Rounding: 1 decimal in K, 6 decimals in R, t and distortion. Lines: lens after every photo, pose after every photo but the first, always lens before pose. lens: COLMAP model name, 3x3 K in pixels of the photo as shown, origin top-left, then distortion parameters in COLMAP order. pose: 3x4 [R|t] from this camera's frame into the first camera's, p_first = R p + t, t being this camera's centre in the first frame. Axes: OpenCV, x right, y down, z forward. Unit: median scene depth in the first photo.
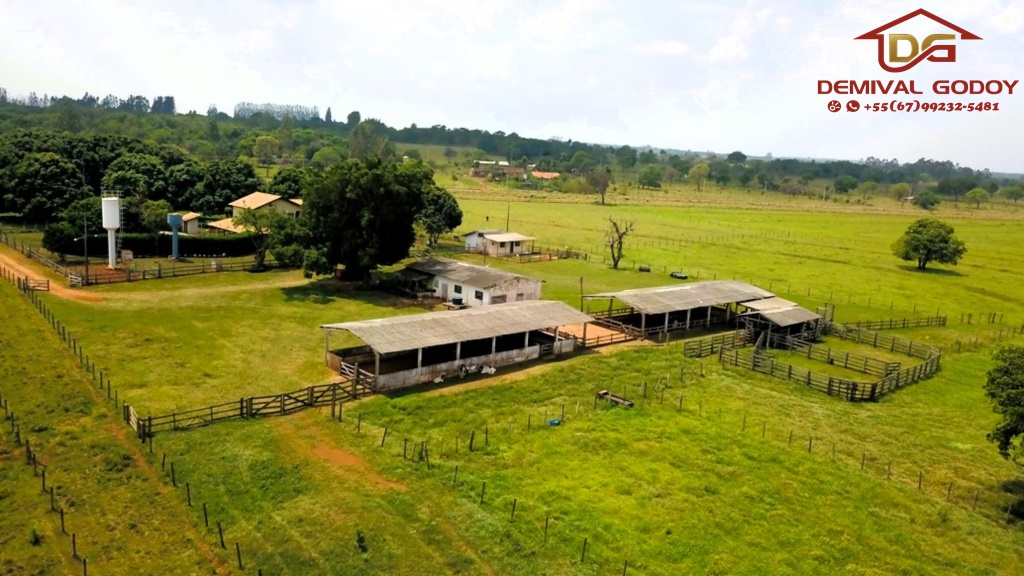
lens RADIAL K [[781.5, 0, 512.0], [0, 781.5, 288.0], [0, 0, 1]] dist [0.108223, -0.203279]
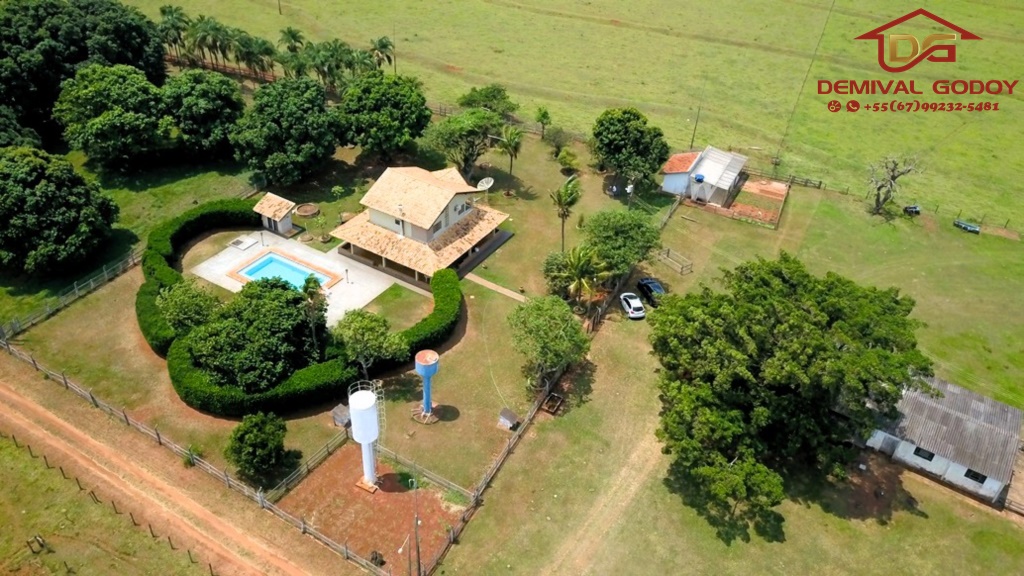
lens RADIAL K [[743.4, 0, 512.0], [0, 743.4, 288.0], [0, 0, 1]] dist [-0.009582, -0.004992]
pose [[0.966088, -0.175404, 0.189495, -0.542627], [0.068100, 0.880960, 0.468265, -0.479700], [-0.249073, -0.439480, 0.863030, 0.609569]]
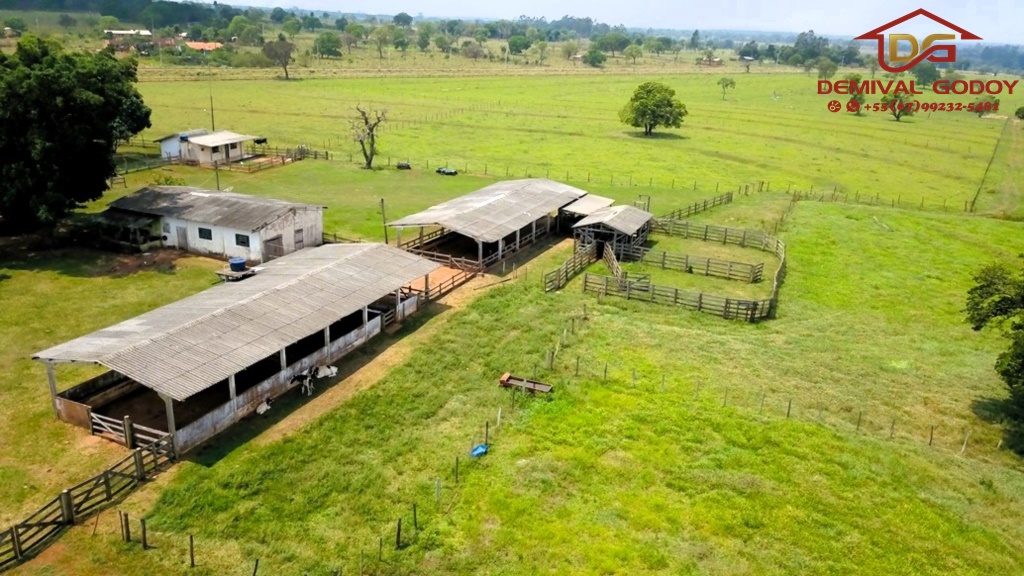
lens RADIAL K [[789.0, 0, 516.0], [0, 789.0, 285.0], [0, 0, 1]] dist [-0.002990, 0.037196]
pose [[0.908669, -0.156208, 0.387195, -0.101073], [0.091965, 0.979481, 0.179332, -0.057096], [-0.407263, -0.127345, 0.904390, 0.241473]]
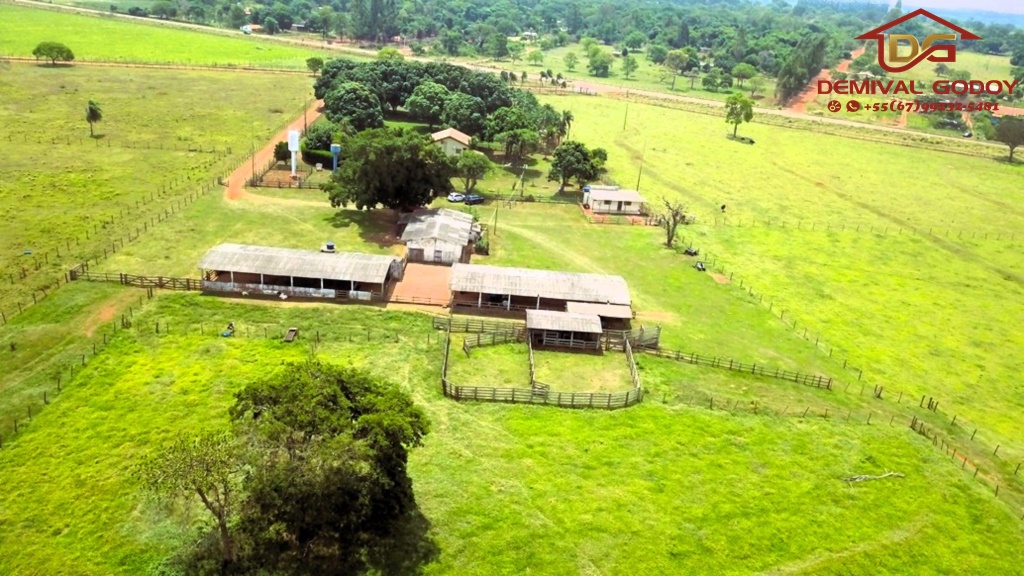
lens RADIAL K [[791.2, 0, 491.7], [0, 791.2, 287.6], [0, 0, 1]] dist [-0.004244, -0.001953]
pose [[0.742135, 0.248281, -0.622568, 0.911472], [-0.156716, 0.967391, 0.198983, -0.208641], [0.651671, -0.050106, 0.756845, 0.078688]]
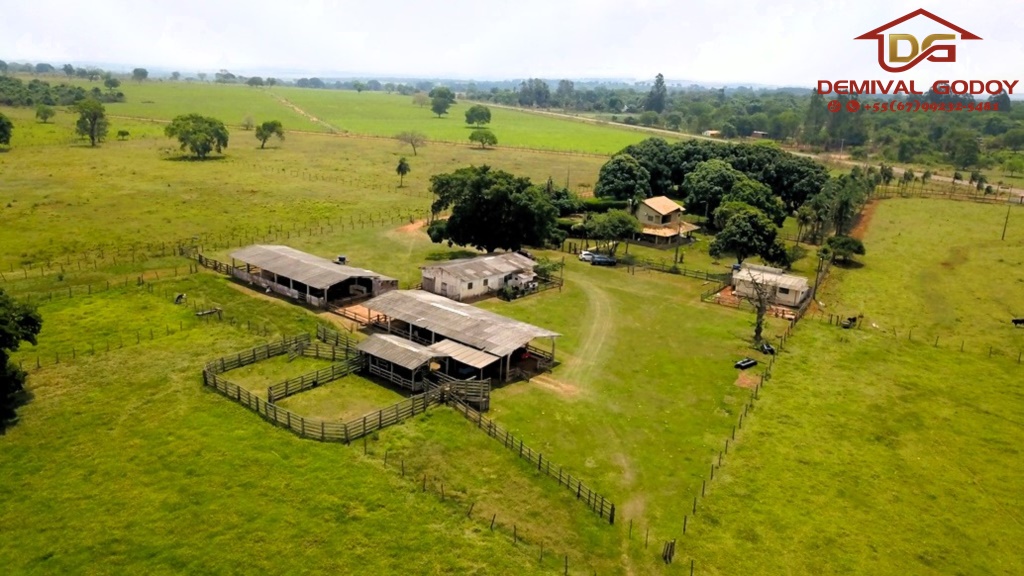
lens RADIAL K [[743.4, 0, 512.0], [0, 743.4, 288.0], [0, 0, 1]] dist [-0.009582, -0.004992]
pose [[0.128612, 0.220751, -0.966813, 1.179947], [-0.212419, 0.958415, 0.190576, -0.234978], [0.968678, 0.180860, 0.170156, 0.923287]]
